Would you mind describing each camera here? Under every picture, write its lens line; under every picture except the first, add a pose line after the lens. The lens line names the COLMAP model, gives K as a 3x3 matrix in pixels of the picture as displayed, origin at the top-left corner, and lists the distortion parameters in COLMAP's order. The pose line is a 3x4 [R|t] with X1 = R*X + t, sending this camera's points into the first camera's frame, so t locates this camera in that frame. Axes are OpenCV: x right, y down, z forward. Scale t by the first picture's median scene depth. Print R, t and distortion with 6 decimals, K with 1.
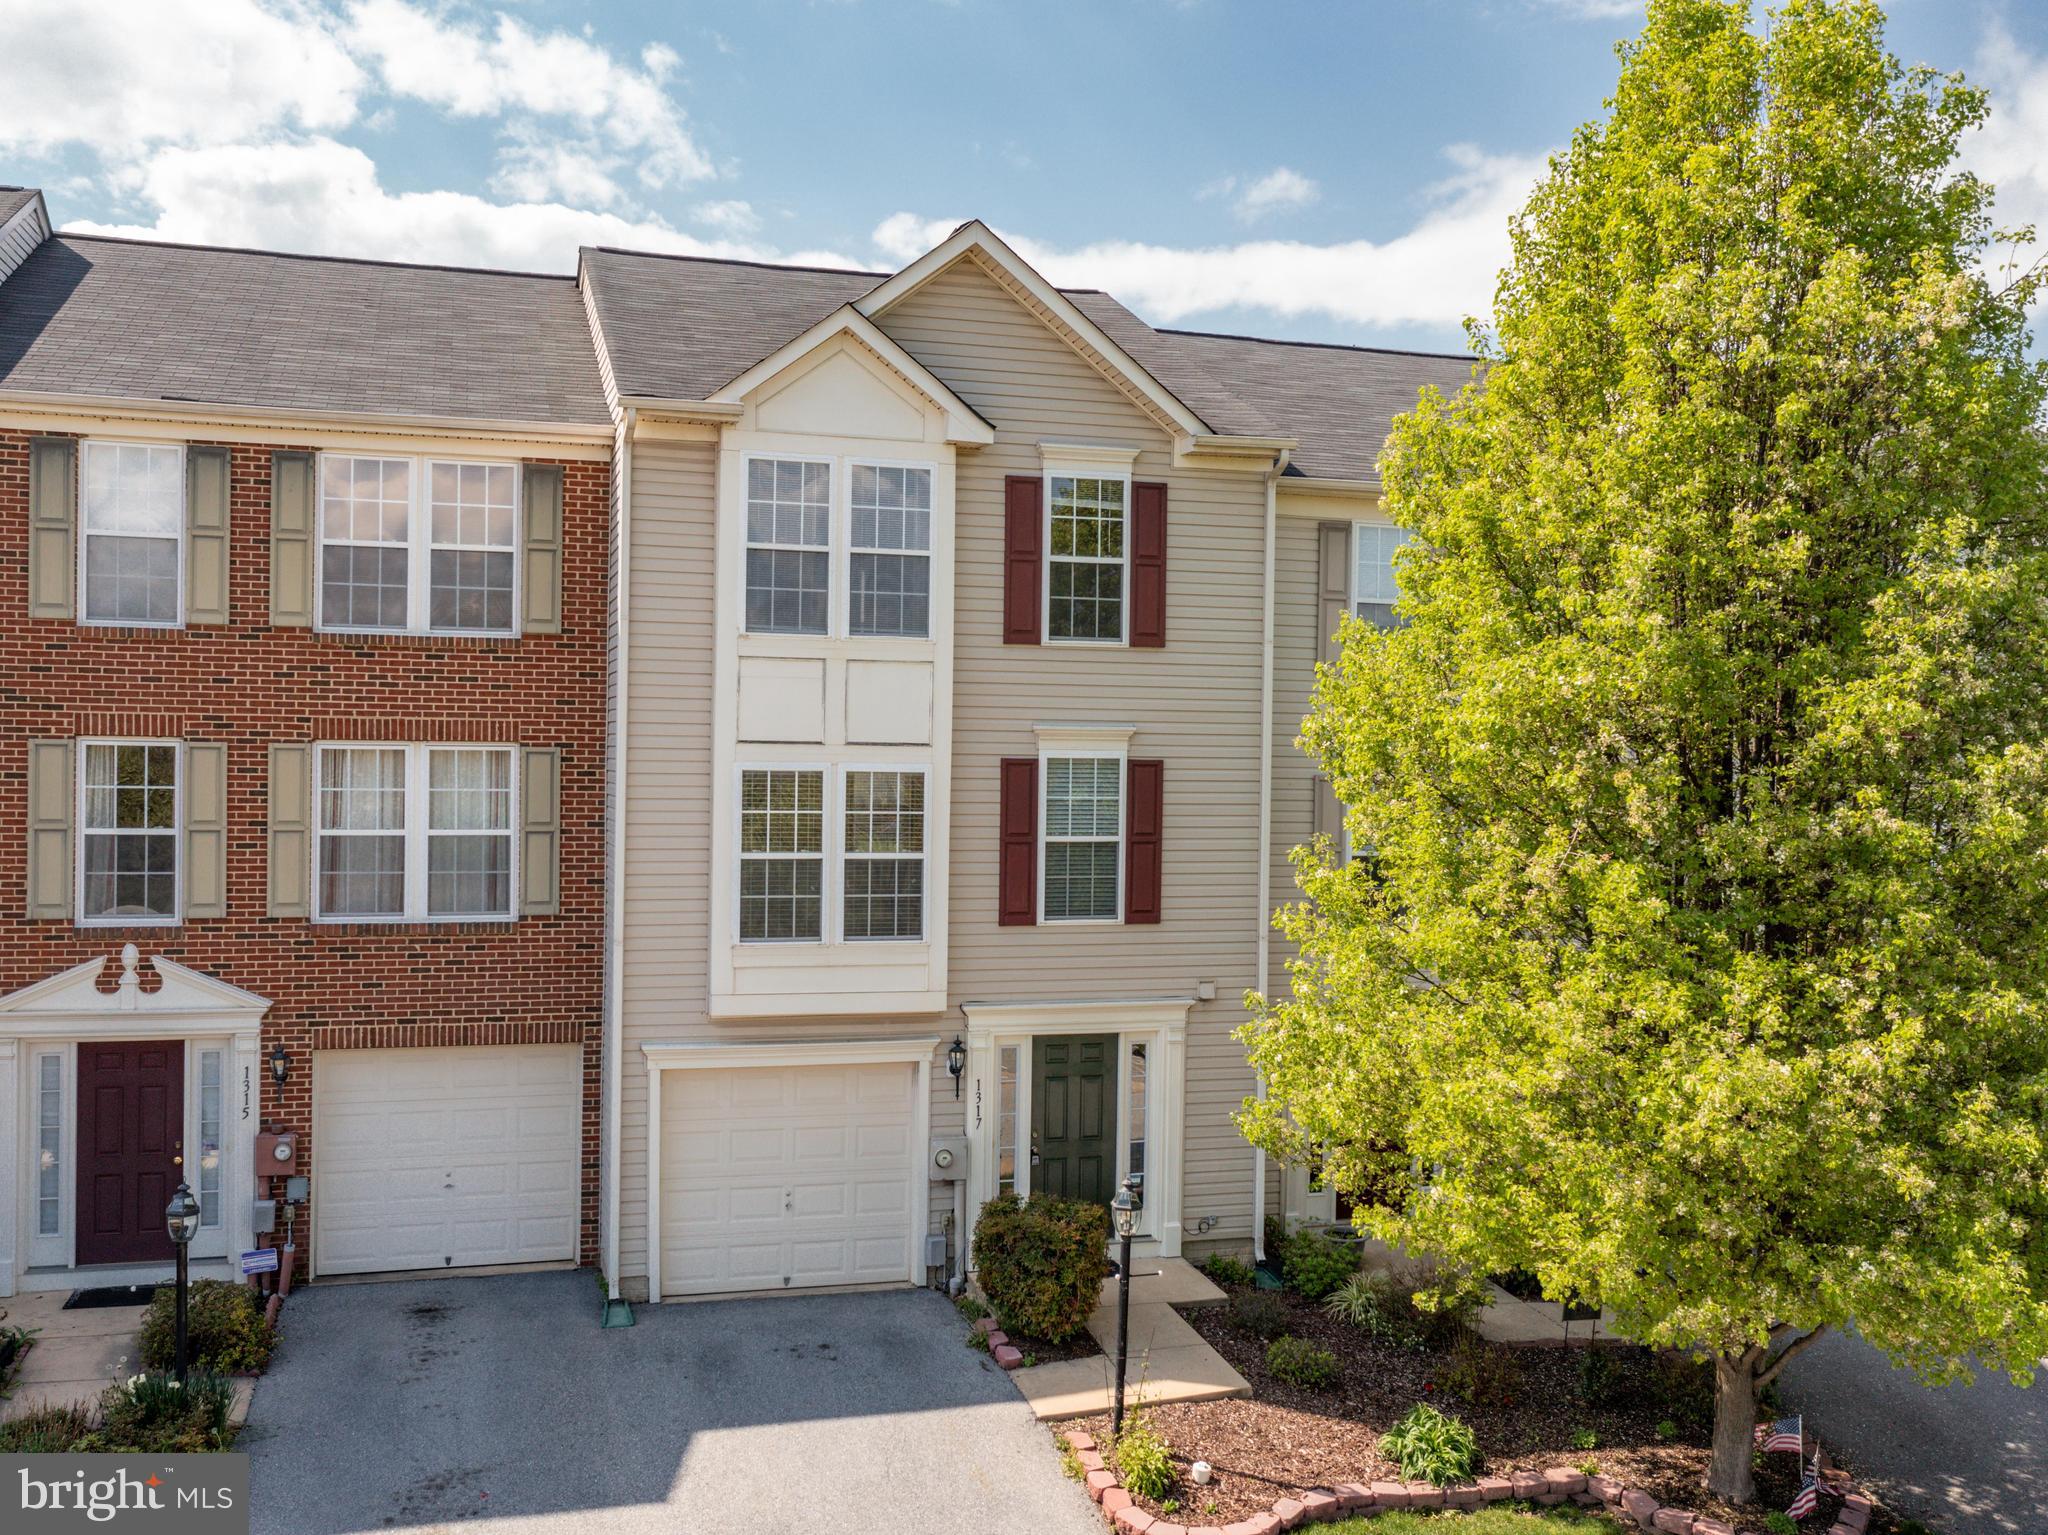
lens RADIAL K [[1816.0, 0, 1011.2], [0, 1816.0, 780.7], [0, 0, 1]] dist [-0.026816, 0.015754]
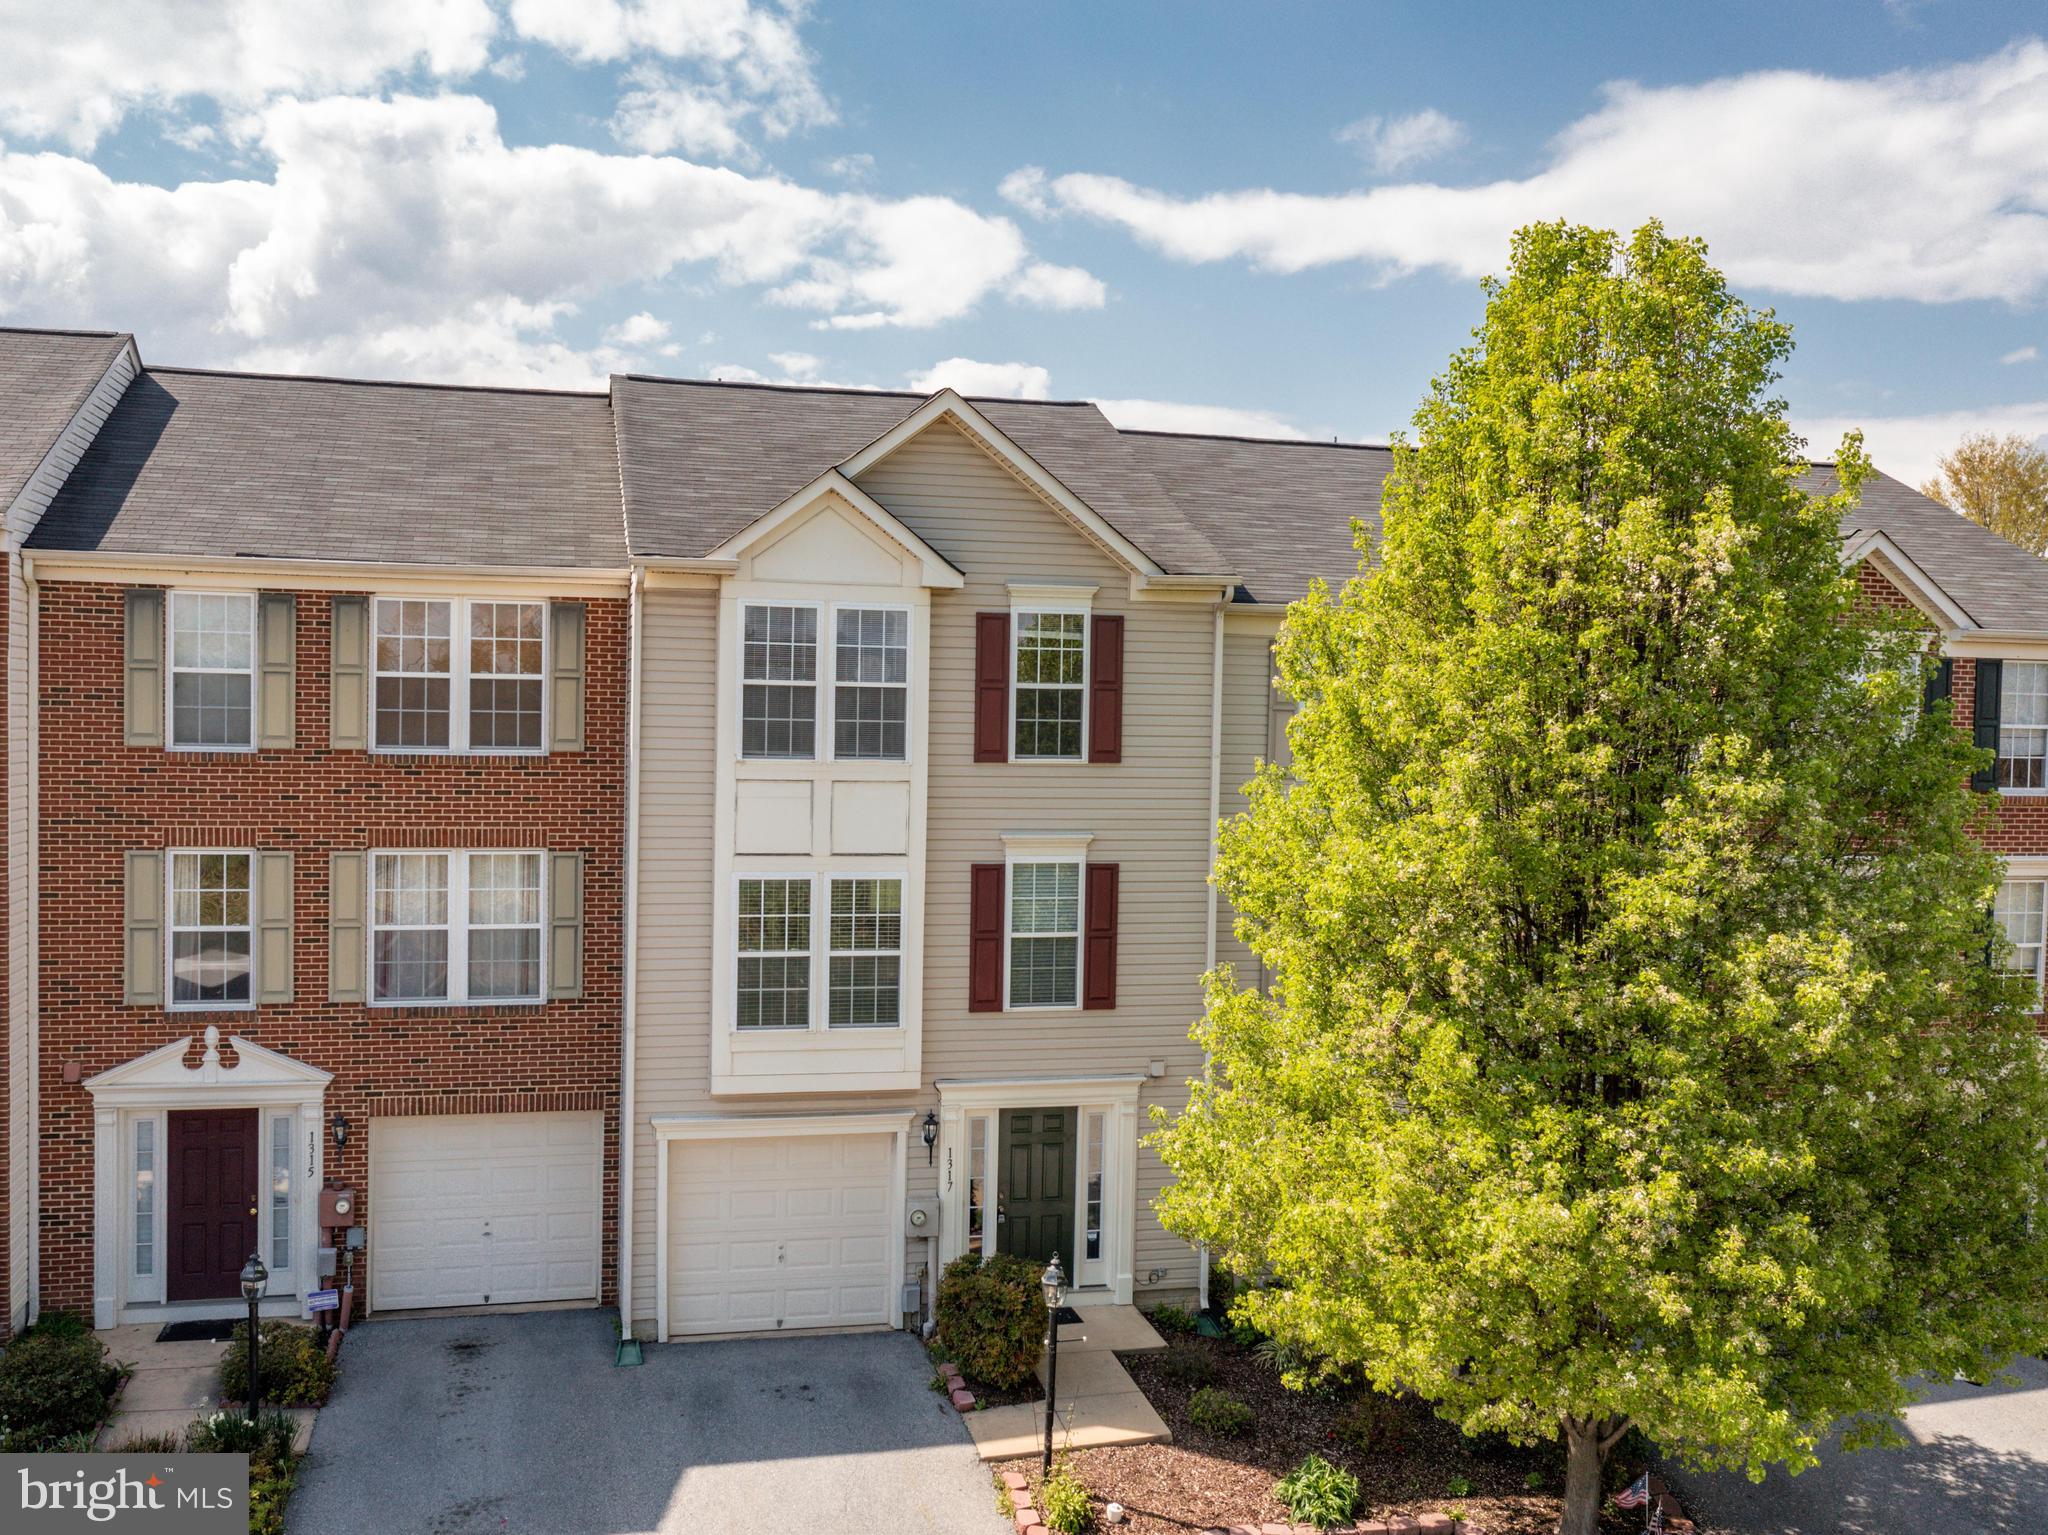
lens RADIAL K [[1816.0, 0, 1011.9], [0, 1816.0, 779.1], [0, 0, 1]] dist [-0.026816, 0.015754]
pose [[0.999102, 0.006283, -0.041892, 0.070661], [-0.005431, 0.999776, 0.020437, -0.093904], [0.042011, -0.020192, 0.998913, -0.129473]]
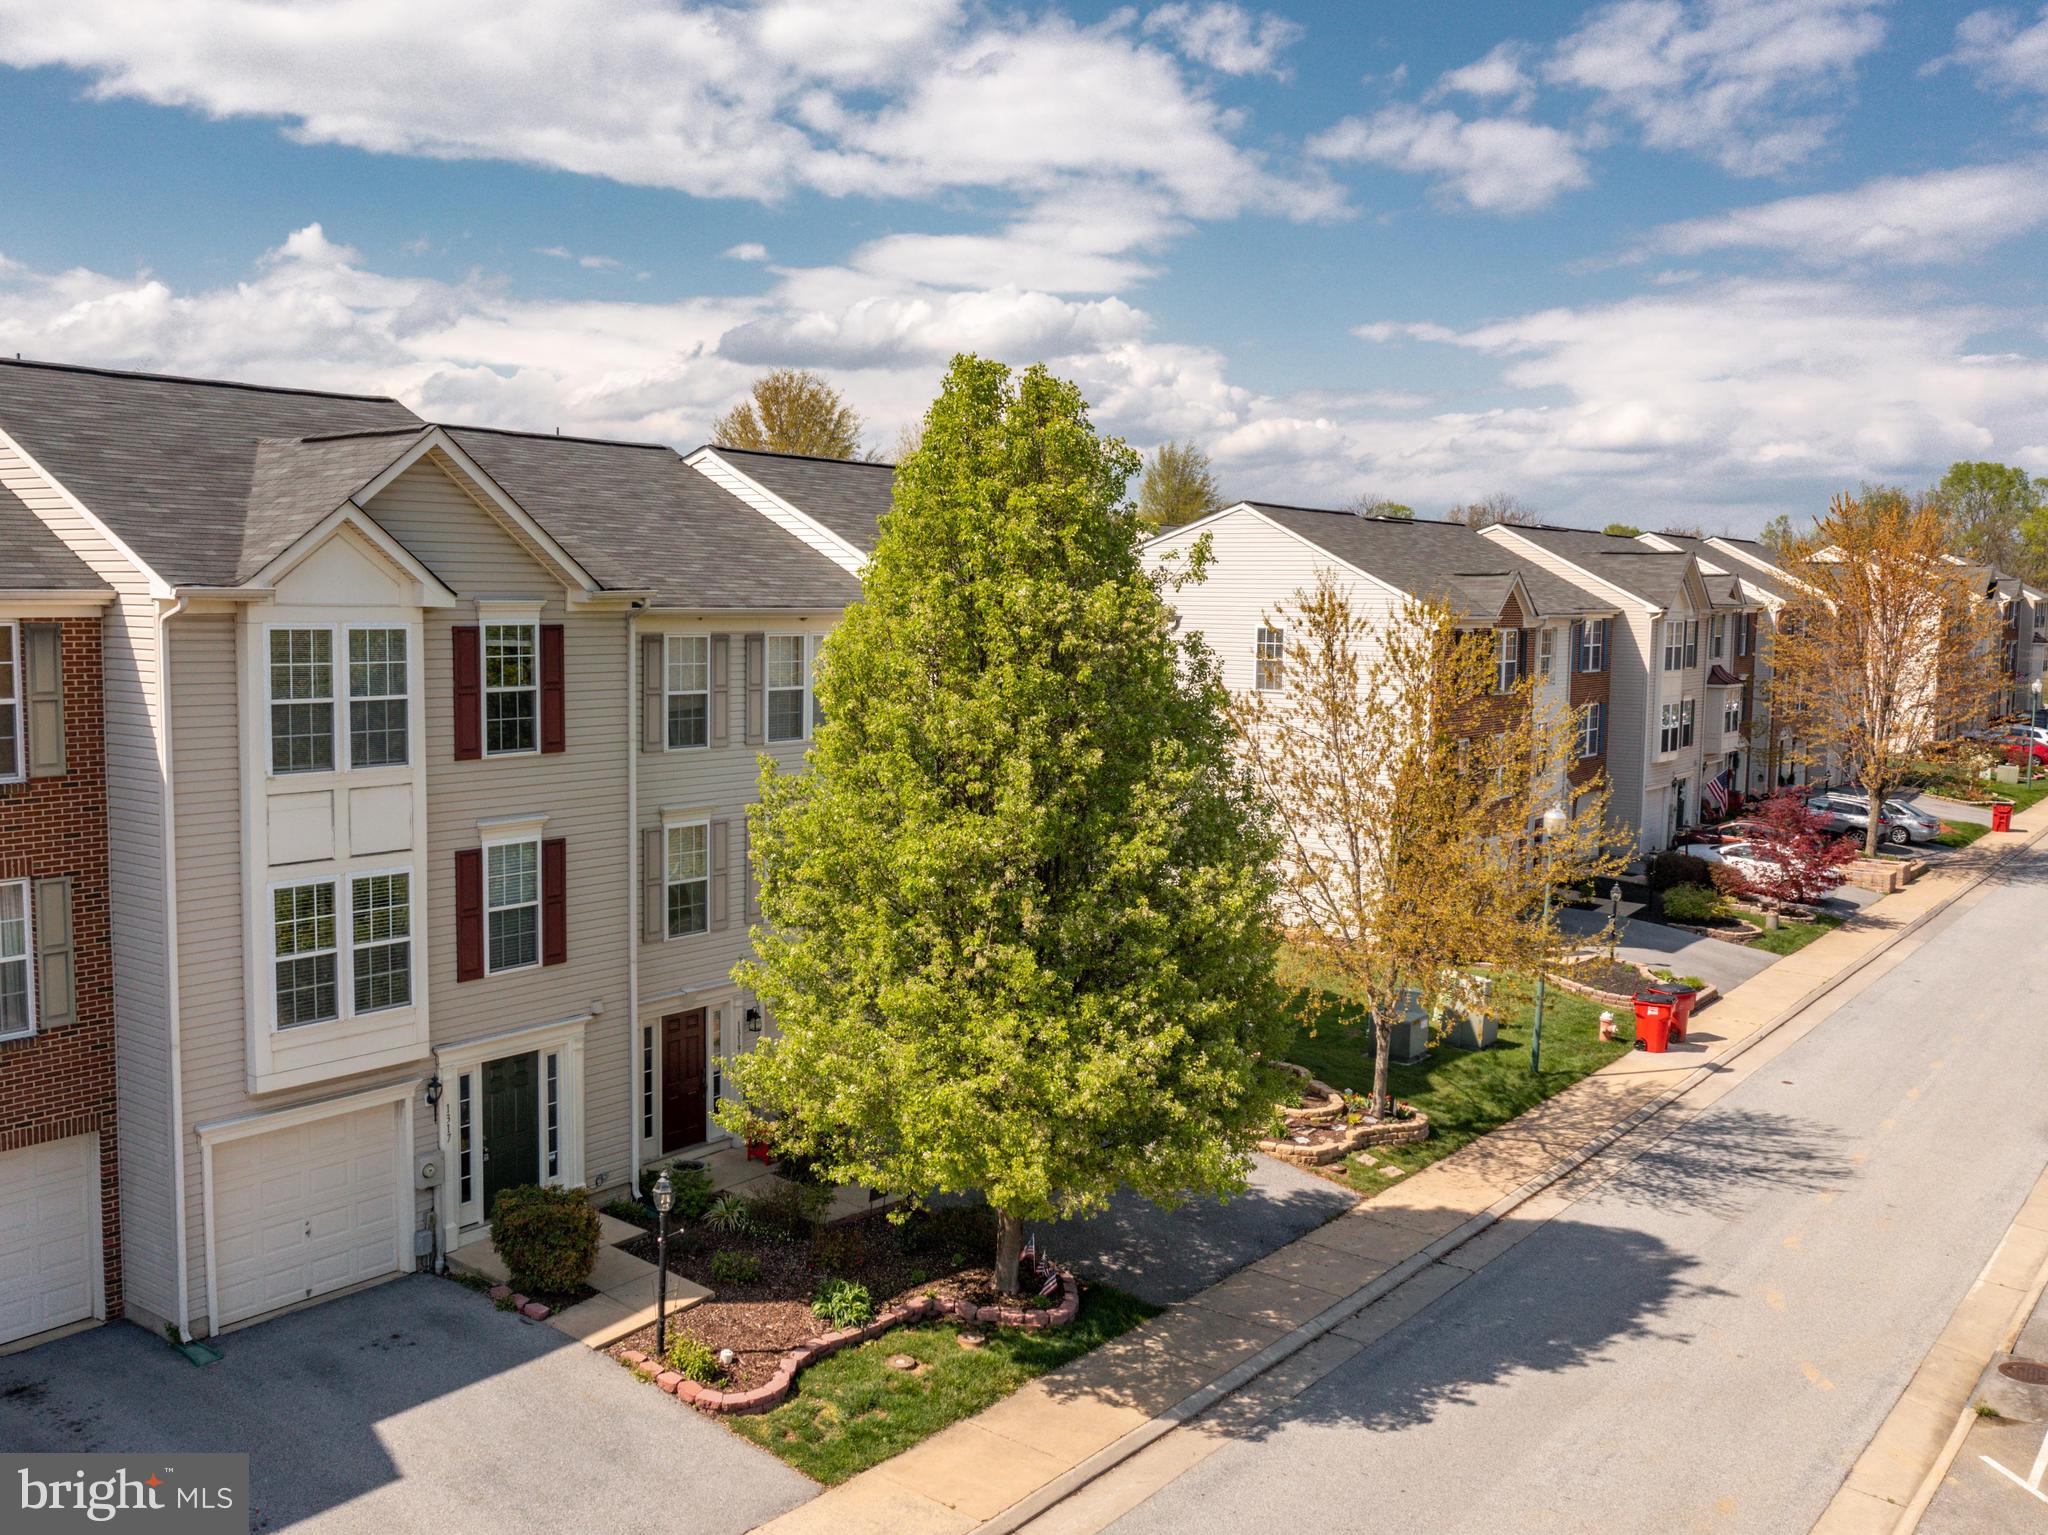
lens RADIAL K [[1816.0, 0, 1014.4], [0, 1816.0, 768.7], [0, 0, 1]] dist [-0.026816, 0.015754]
pose [[0.803154, -0.059168, 0.592827, -0.463737], [0.006893, 0.995912, 0.090060, -0.191599], [-0.595732, -0.068246, 0.800278, -0.246610]]
